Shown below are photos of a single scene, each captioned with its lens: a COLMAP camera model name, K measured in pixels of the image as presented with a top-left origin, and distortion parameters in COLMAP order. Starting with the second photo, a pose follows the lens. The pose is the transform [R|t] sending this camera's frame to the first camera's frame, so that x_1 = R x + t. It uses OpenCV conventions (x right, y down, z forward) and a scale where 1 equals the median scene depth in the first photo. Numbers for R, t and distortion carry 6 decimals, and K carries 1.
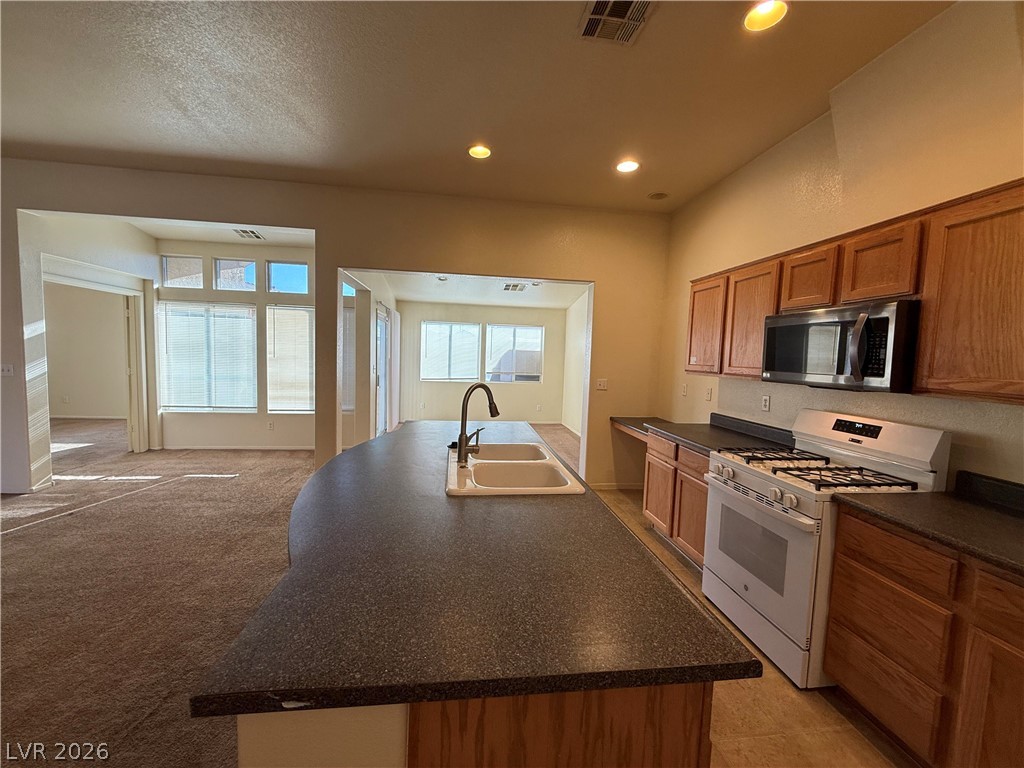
lens RADIAL K [[408.5, 0, 509.7], [0, 408.5, 384.9], [0, 0, 1]] dist [-0.000191, 0.000096]
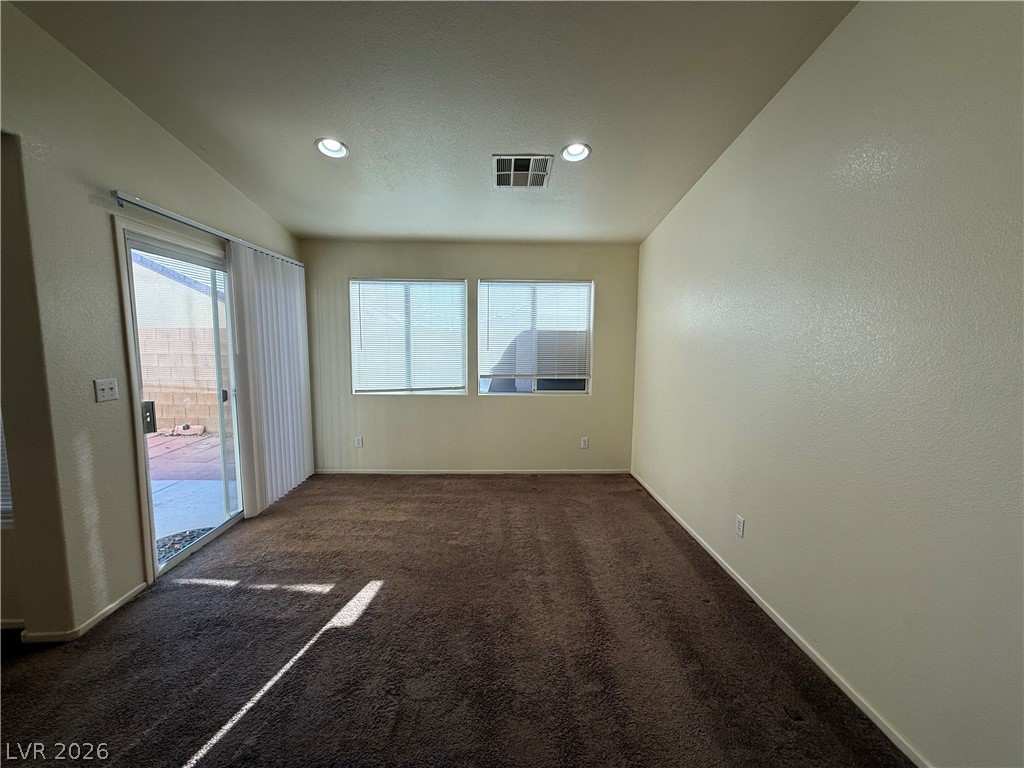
lens RADIAL K [[408.5, 0, 509.7], [0, 408.5, 384.9], [0, 0, 1]] dist [-0.000191, 0.000096]
pose [[0.994069, -0.016340, -0.107520, 0.116507], [0.019695, 0.999349, 0.030213, -0.113243], [0.106957, -0.032151, 0.993744, 1.664885]]
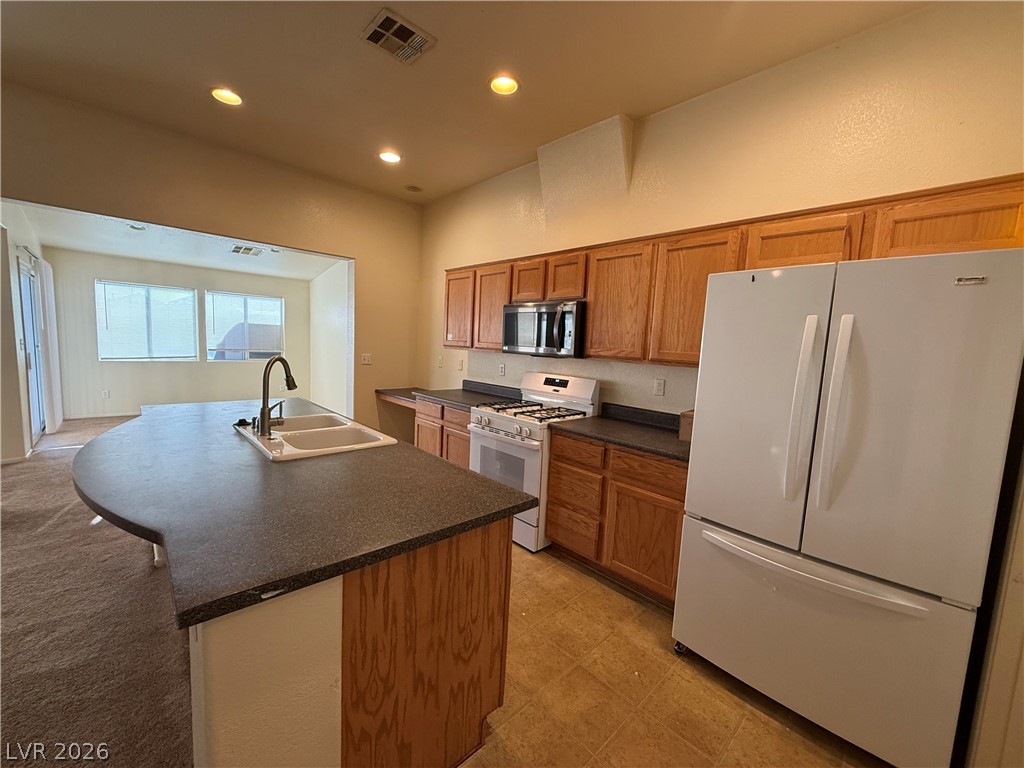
lens RADIAL K [[408.5, 0, 509.7], [0, 408.5, 384.9], [0, 0, 1]] dist [-0.000191, 0.000096]
pose [[0.811534, -0.055968, 0.581618, -0.156647], [0.023498, 0.997723, 0.063221, 0.012047], [-0.583832, -0.037639, 0.811002, -0.119790]]
